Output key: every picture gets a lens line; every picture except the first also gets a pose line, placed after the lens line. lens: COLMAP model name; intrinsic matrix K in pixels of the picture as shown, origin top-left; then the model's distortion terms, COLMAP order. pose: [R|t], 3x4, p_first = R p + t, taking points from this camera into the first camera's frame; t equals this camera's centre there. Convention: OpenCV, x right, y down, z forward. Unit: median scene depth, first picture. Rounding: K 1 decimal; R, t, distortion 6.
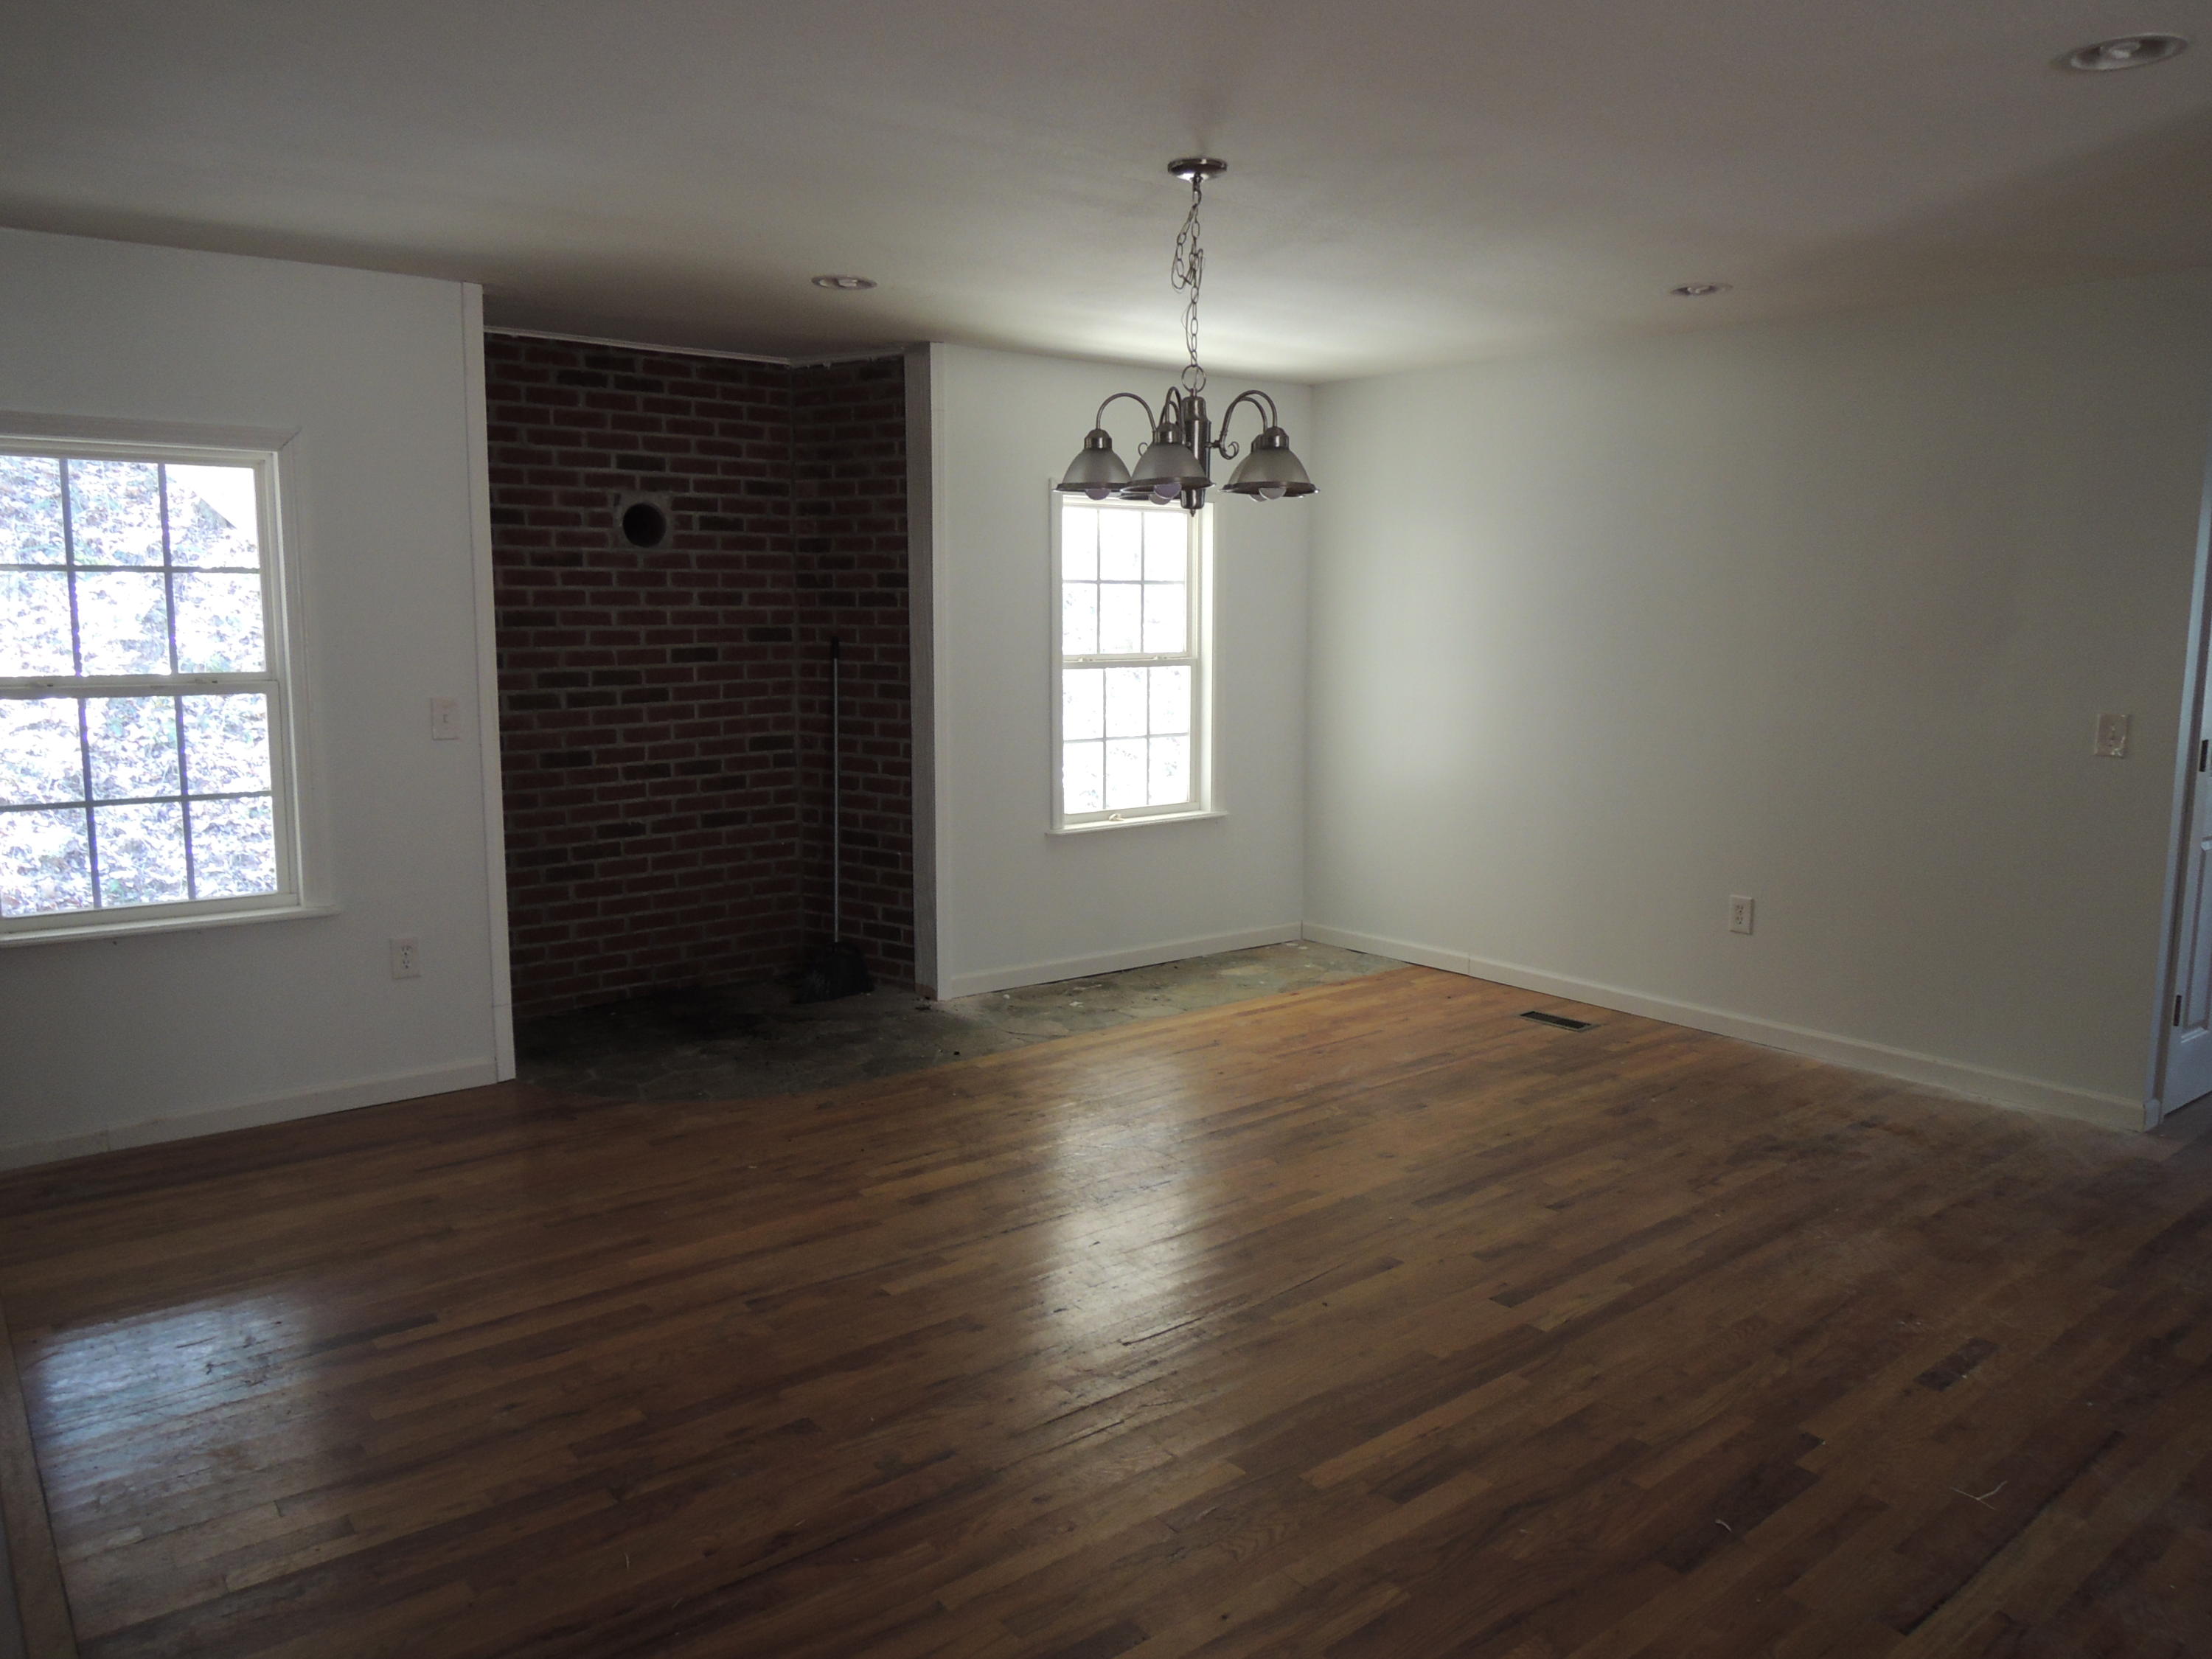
lens RADIAL K [[1603.9, 0, 1117.8], [0, 1603.9, 822.9], [0, 0, 1]] dist [-0.026885, 0.002162]
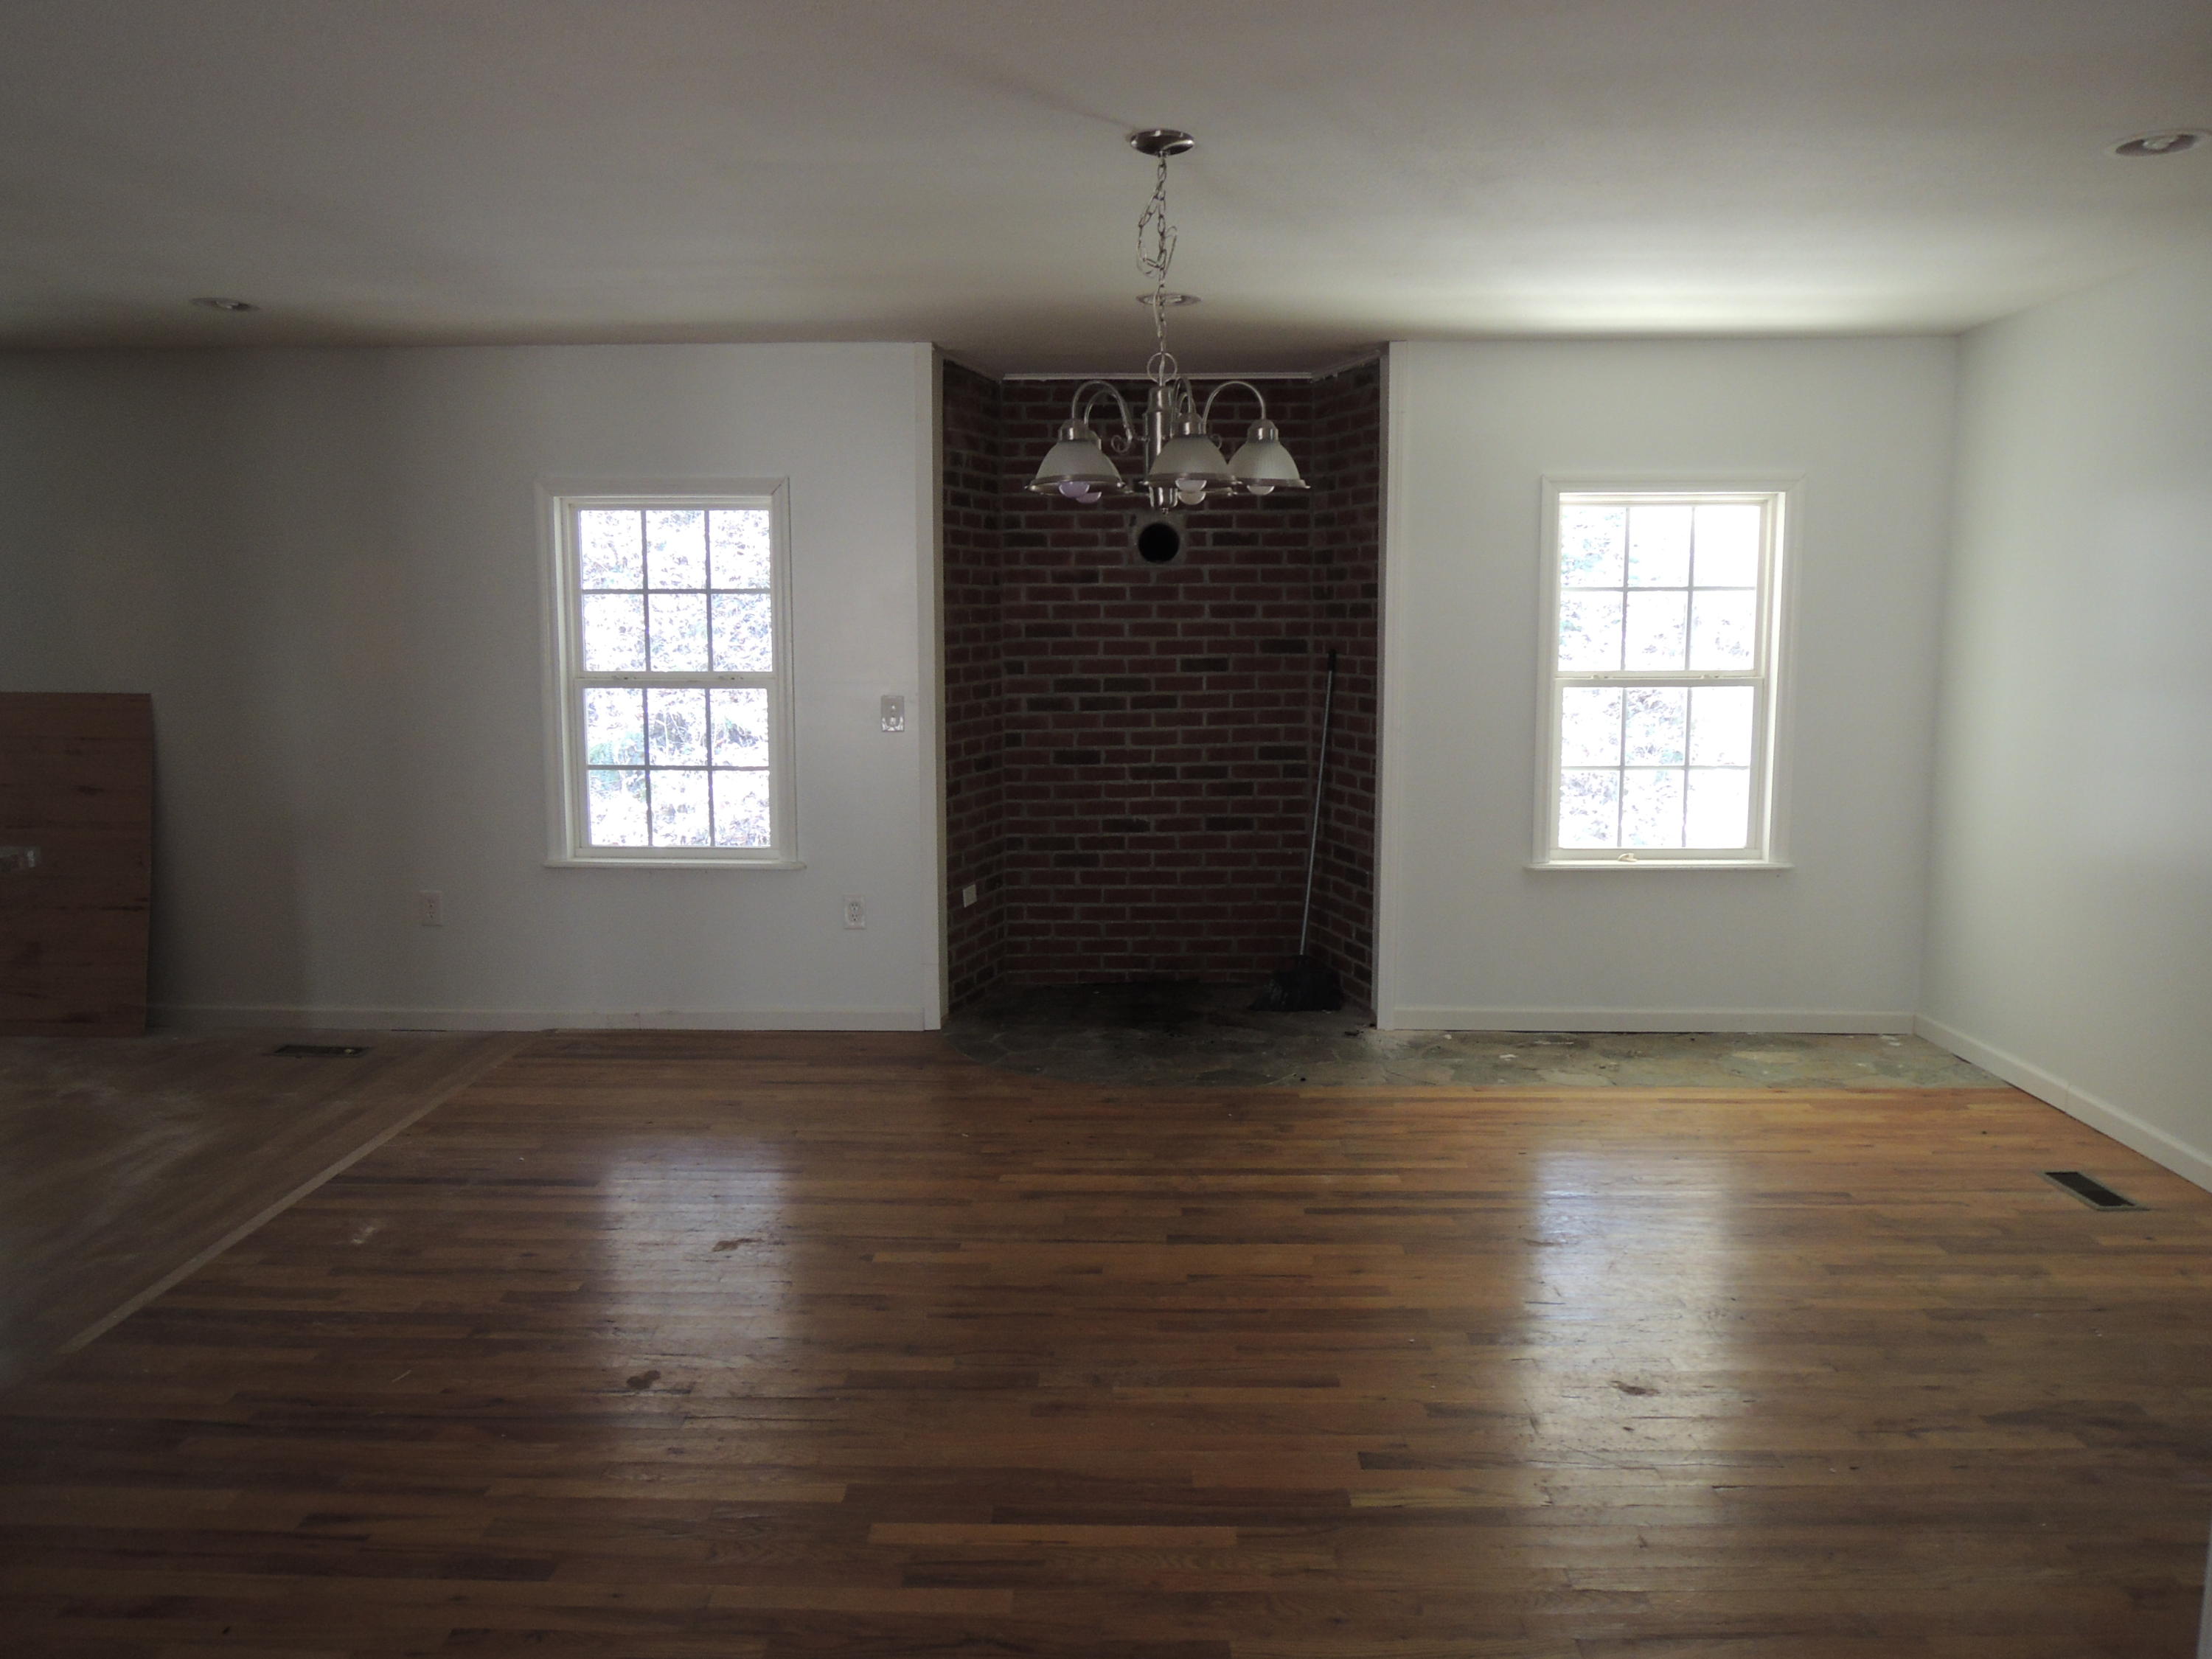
lens RADIAL K [[1603.9, 0, 1117.8], [0, 1603.9, 822.9], [0, 0, 1]] dist [-0.026885, 0.002162]
pose [[0.756982, 0.075312, -0.649081, 0.388011], [-0.082382, 0.996409, 0.019536, -0.017933], [0.648222, 0.038684, 0.760469, 0.170545]]
